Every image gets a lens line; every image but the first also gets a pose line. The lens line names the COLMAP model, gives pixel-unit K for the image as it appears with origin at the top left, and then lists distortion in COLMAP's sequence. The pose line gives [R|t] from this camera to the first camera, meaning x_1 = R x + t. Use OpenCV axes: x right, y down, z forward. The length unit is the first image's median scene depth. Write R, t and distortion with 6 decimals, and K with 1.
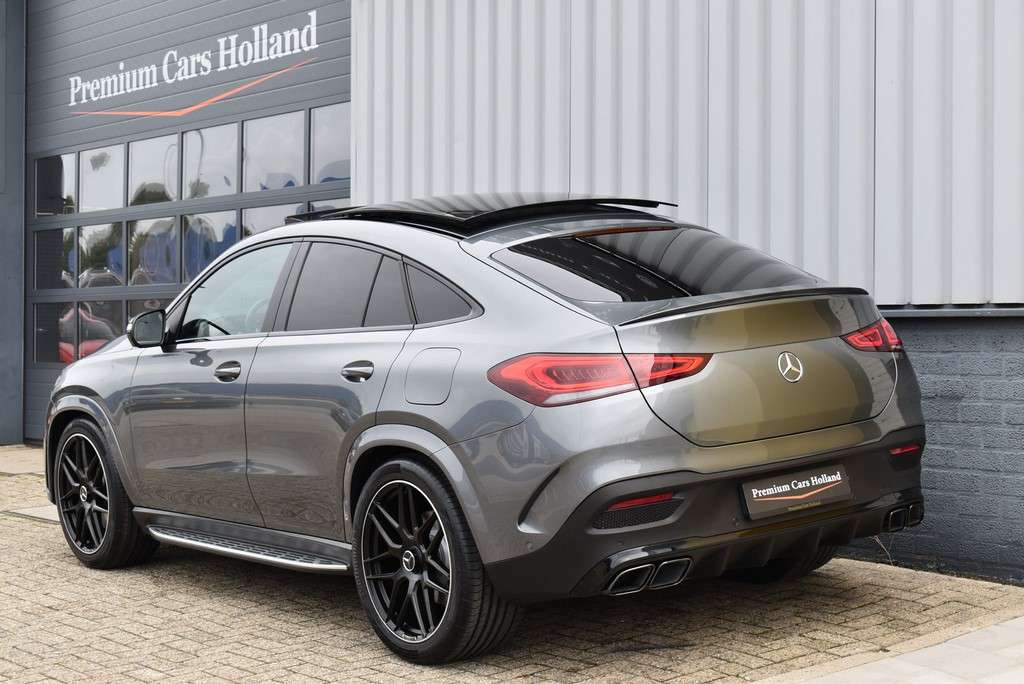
lens RADIAL K [[1809.1, 0, 524.5], [0, 1809.1, 340.1], [0, 0, 1]] dist [0.001325, 0.058592]
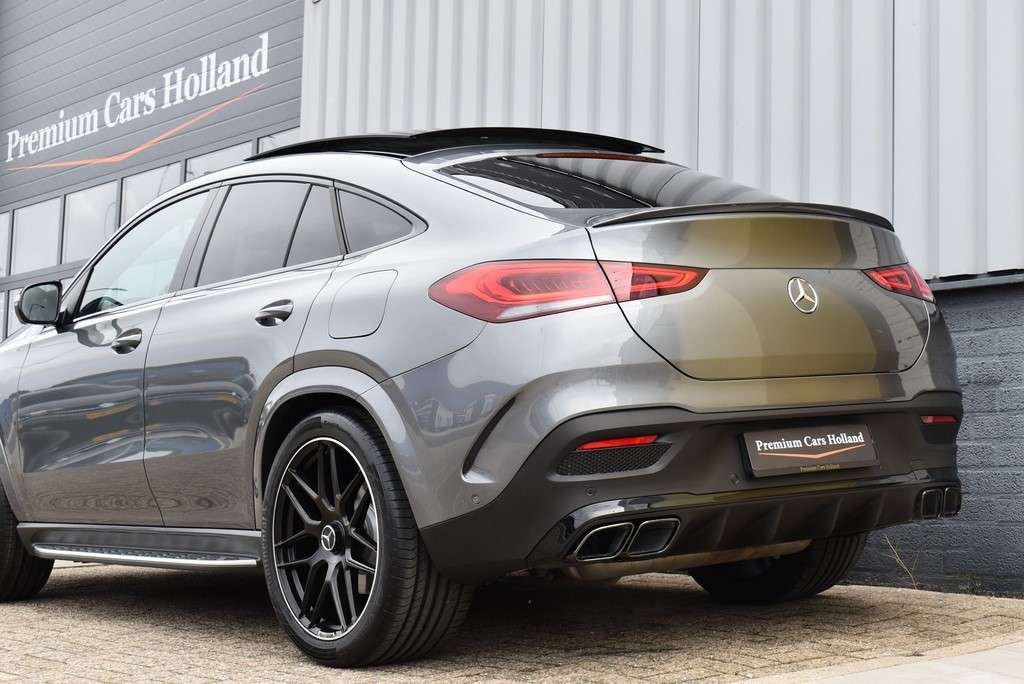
lens RADIAL K [[1809.1, 0, 524.5], [0, 1809.1, 340.1], [0, 0, 1]] dist [0.001325, 0.058592]
pose [[0.999743, 0.019271, 0.011935, 0.011858], [-0.017995, 0.994918, -0.099062, 0.109953], [-0.013783, 0.098822, 0.995010, 0.183228]]
